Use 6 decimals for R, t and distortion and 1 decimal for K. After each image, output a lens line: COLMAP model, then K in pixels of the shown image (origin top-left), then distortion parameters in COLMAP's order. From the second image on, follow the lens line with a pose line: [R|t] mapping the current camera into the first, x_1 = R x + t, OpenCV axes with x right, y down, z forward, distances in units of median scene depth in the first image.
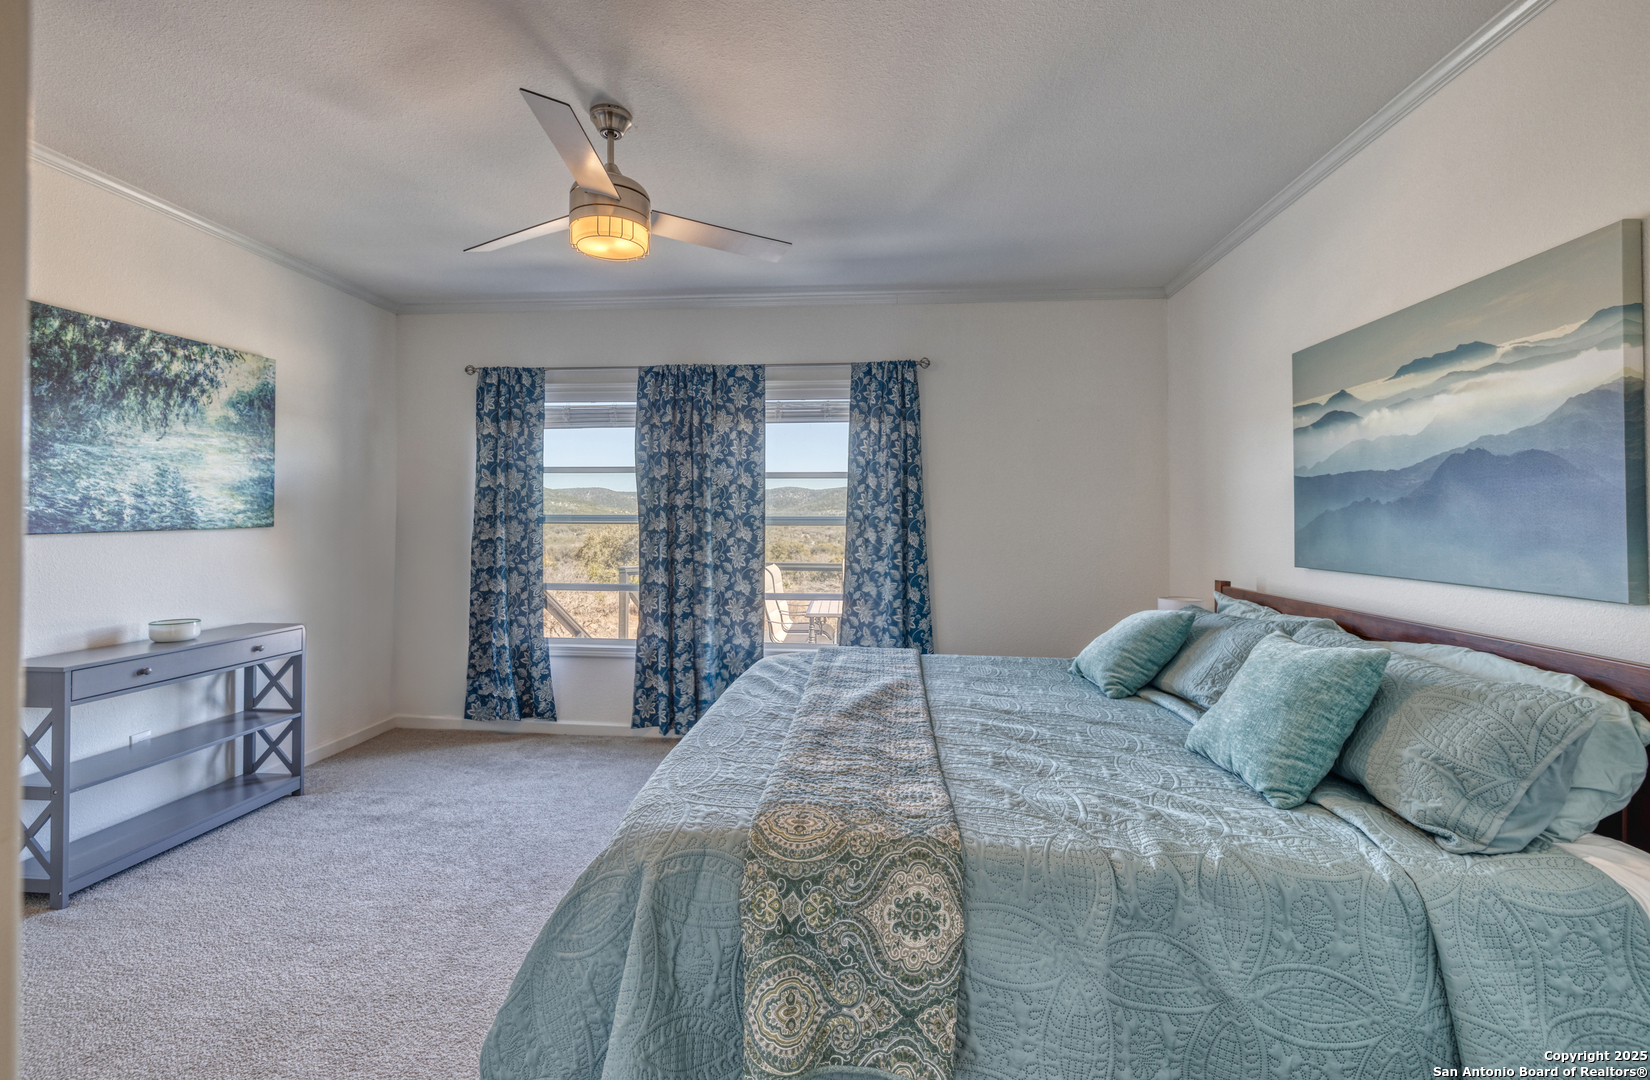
lens RADIAL K [[714.7, 0, 825.3], [0, 714.7, 522.8], [0, 0, 1]] dist [-0.003227, -0.000320]
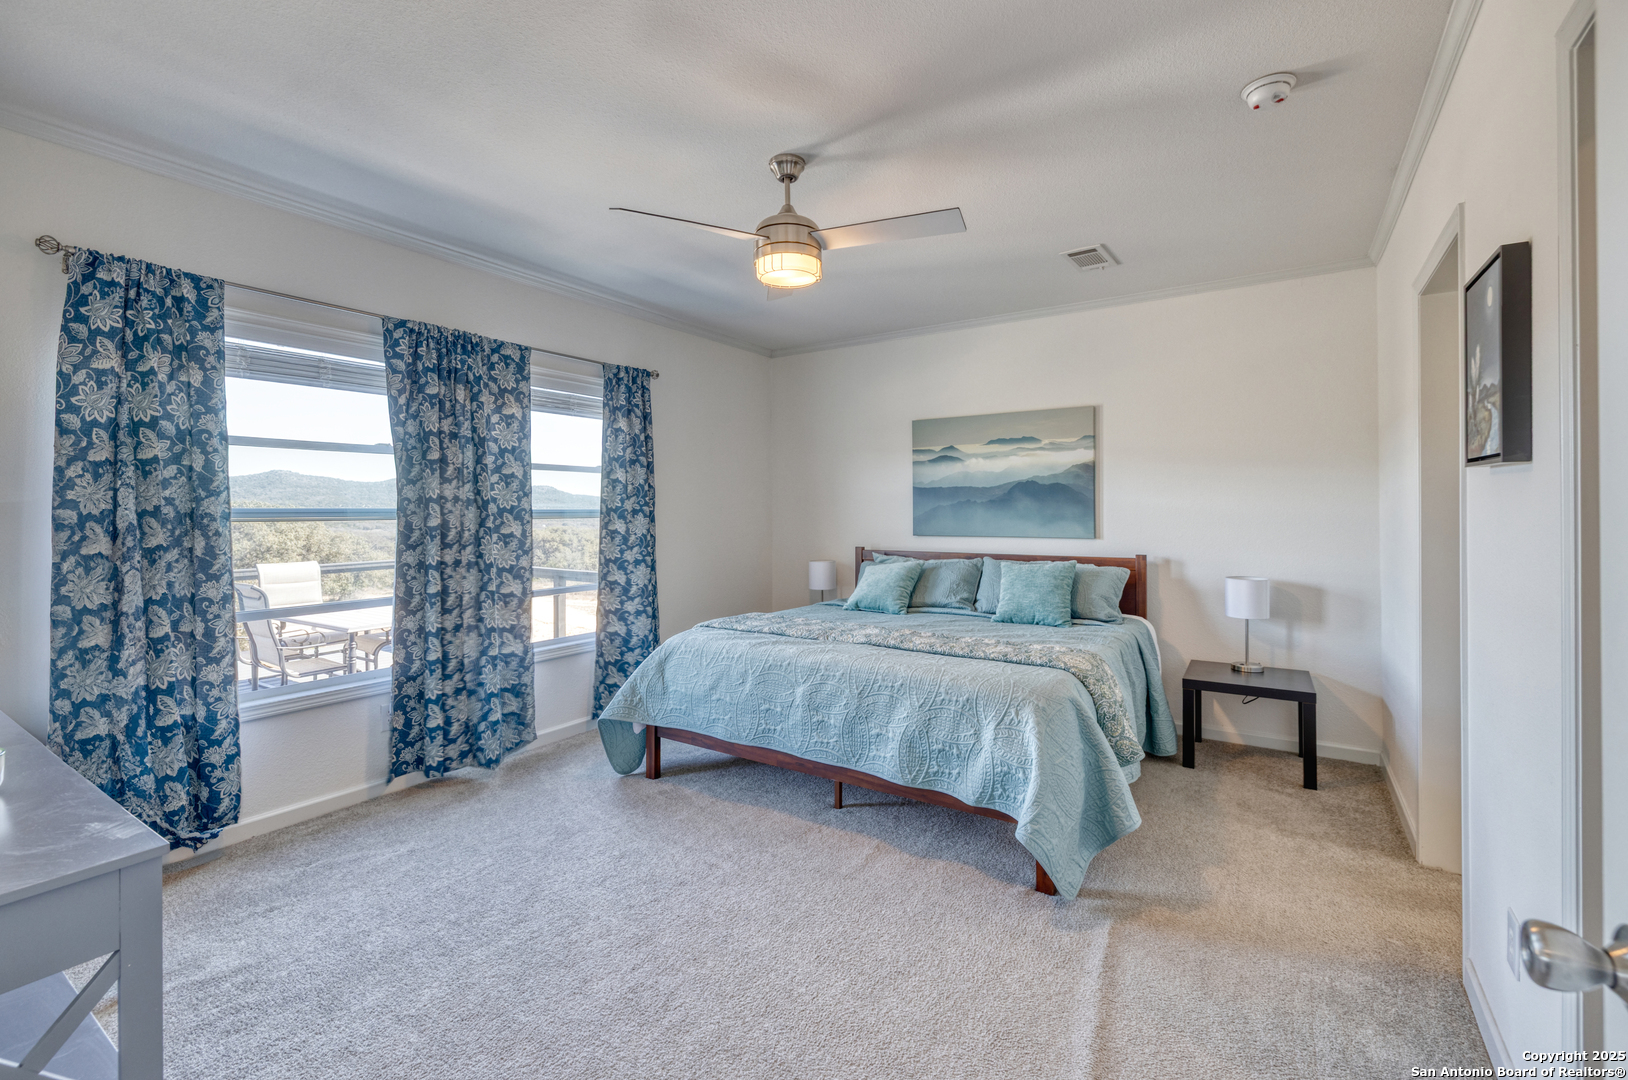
lens RADIAL K [[702.2, 0, 818.5], [0, 702.2, 514.4], [0, 0, 1]] dist [0.004173, 0.000317]
pose [[0.478129, -0.012204, 0.878205, -0.715477], [0.007514, 0.999924, 0.009805, -0.008623], [-0.878258, 0.001911, 0.478184, 0.230249]]
